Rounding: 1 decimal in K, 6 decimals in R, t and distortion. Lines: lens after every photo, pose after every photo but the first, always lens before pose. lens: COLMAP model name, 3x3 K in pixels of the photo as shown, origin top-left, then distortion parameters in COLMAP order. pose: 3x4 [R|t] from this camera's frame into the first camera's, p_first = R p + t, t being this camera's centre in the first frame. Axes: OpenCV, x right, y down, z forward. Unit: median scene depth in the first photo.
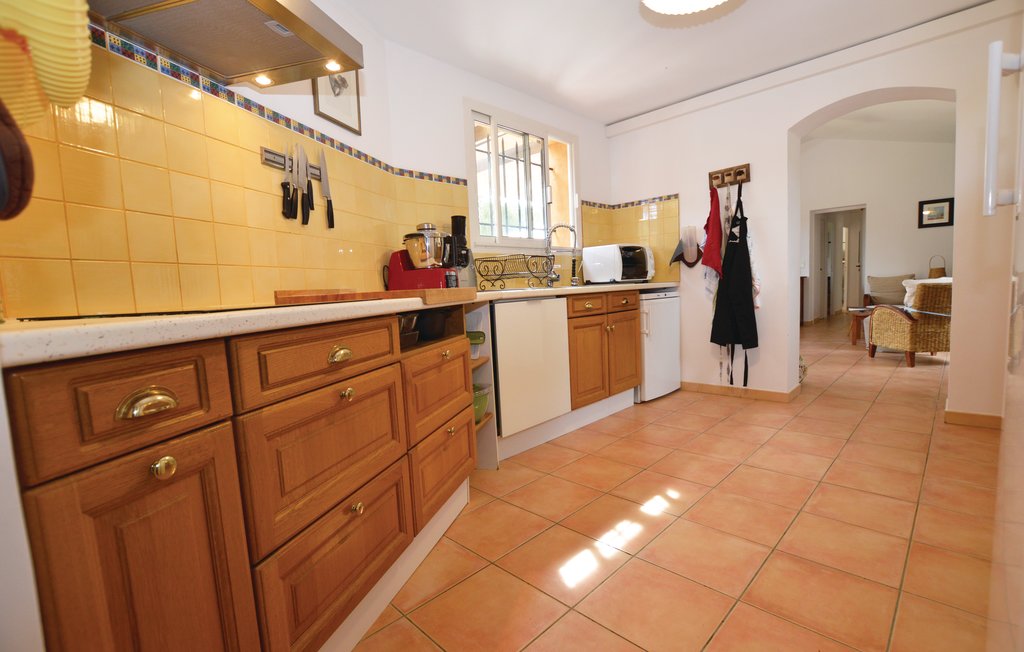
lens RADIAL K [[454.3, 0, 514.9], [0, 454.3, 328.3], [0, 0, 1]] dist [-0.033116, 0.000011]
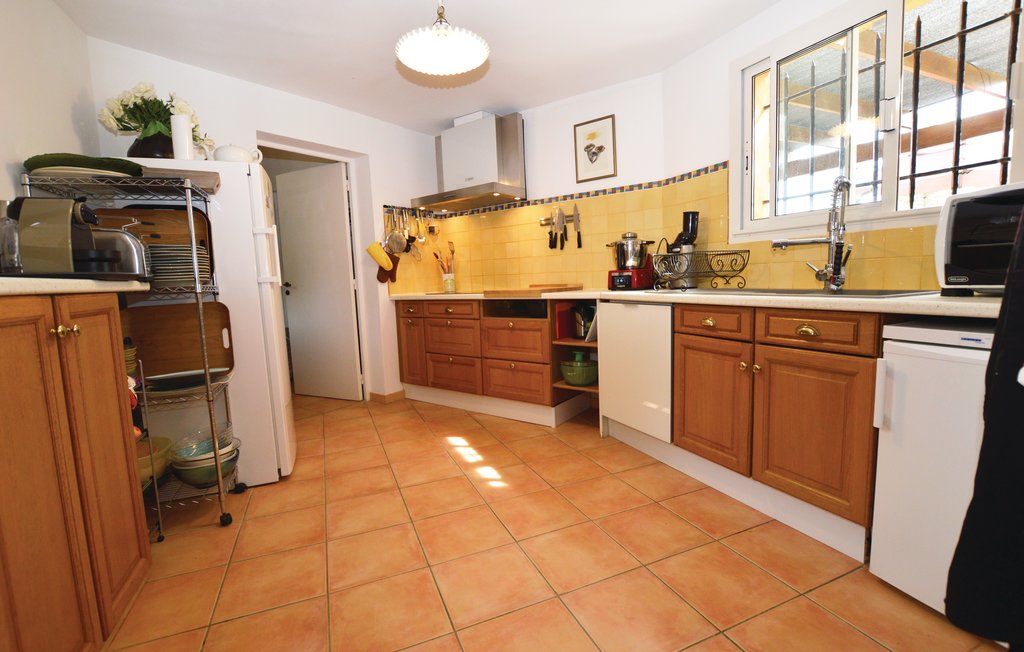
lens RADIAL K [[454.3, 0, 514.9], [0, 454.3, 328.3], [0, 0, 1]] dist [-0.033116, 0.000011]
pose [[-0.367196, 0.160782, -0.916142, 1.314968], [-0.030377, 0.982349, 0.184576, -0.231052], [0.929647, 0.095605, -0.355831, 1.406645]]
